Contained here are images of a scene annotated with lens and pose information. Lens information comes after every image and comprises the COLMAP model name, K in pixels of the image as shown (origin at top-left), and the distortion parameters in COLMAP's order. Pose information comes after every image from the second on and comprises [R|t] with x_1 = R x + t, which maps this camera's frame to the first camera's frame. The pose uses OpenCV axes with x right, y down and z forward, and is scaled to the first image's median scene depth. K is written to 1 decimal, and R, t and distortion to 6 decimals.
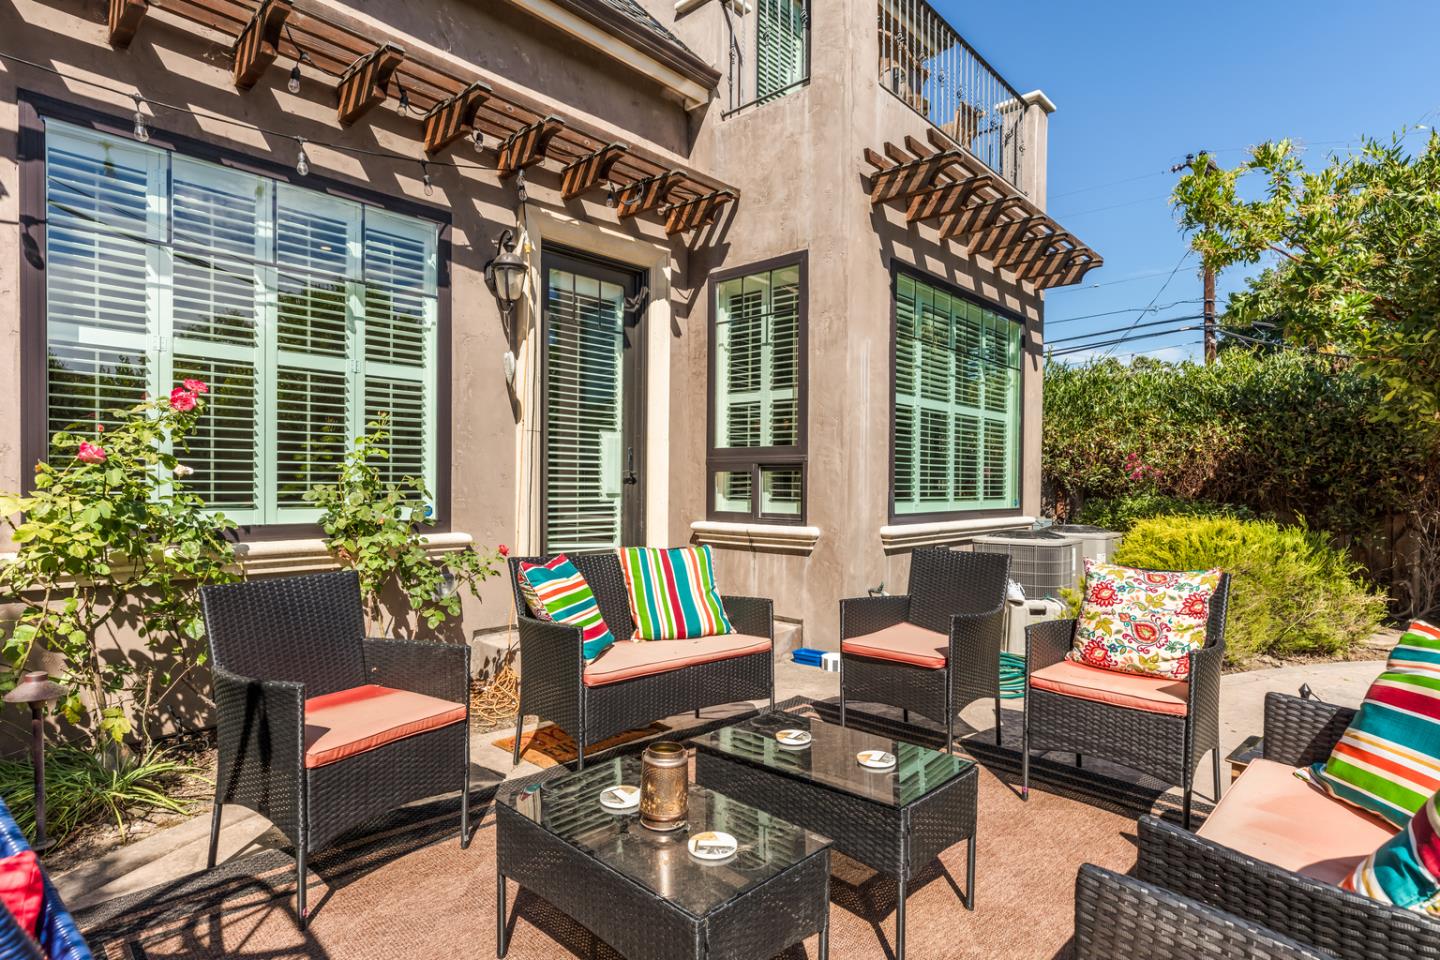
lens RADIAL K [[760.6, 0, 716.2], [0, 760.6, 494.0], [0, 0, 1]] dist [0.003803, -0.000275]
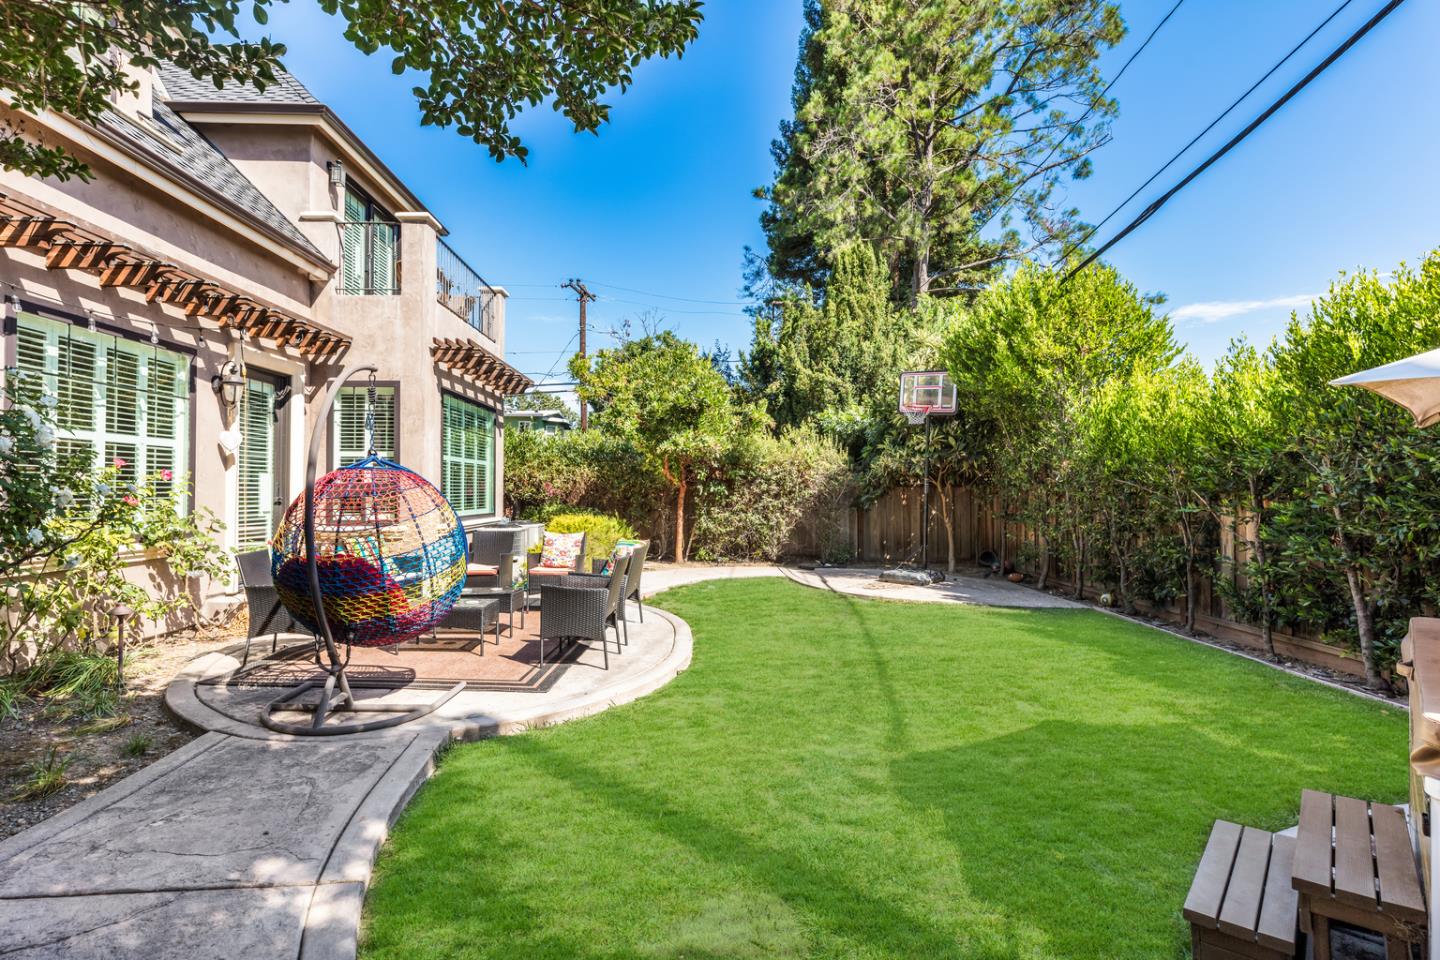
lens RADIAL K [[690.7, 0, 730.7], [0, 690.7, 479.3], [0, 0, 1]] dist [-0.011294, -0.001158]
pose [[0.709633, 0.004493, 0.704557, -0.485932], [0.014363, 0.999680, -0.020841, -0.025185], [-0.704425, 0.024909, 0.709341, -0.770270]]
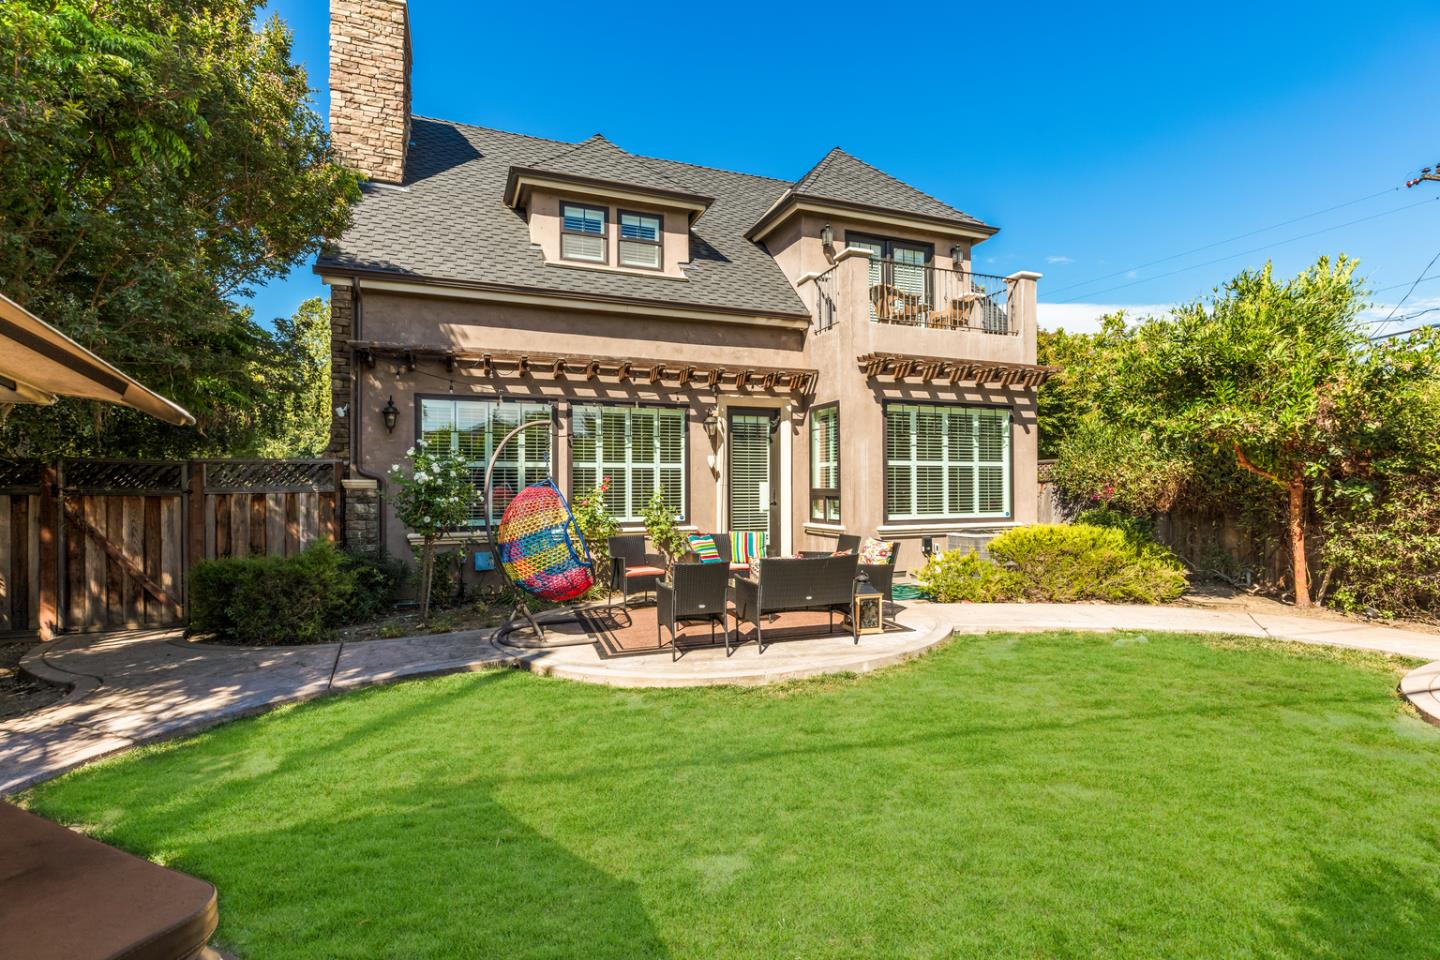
lens RADIAL K [[690.7, 0, 706.9], [0, 690.7, 475.4], [0, 0, 1]] dist [-0.011294, -0.001158]
pose [[0.886273, -0.020202, -0.462723, 0.674761], [0.005517, 0.999438, -0.033066, -0.036830], [0.463131, 0.026753, 0.885886, -0.906568]]
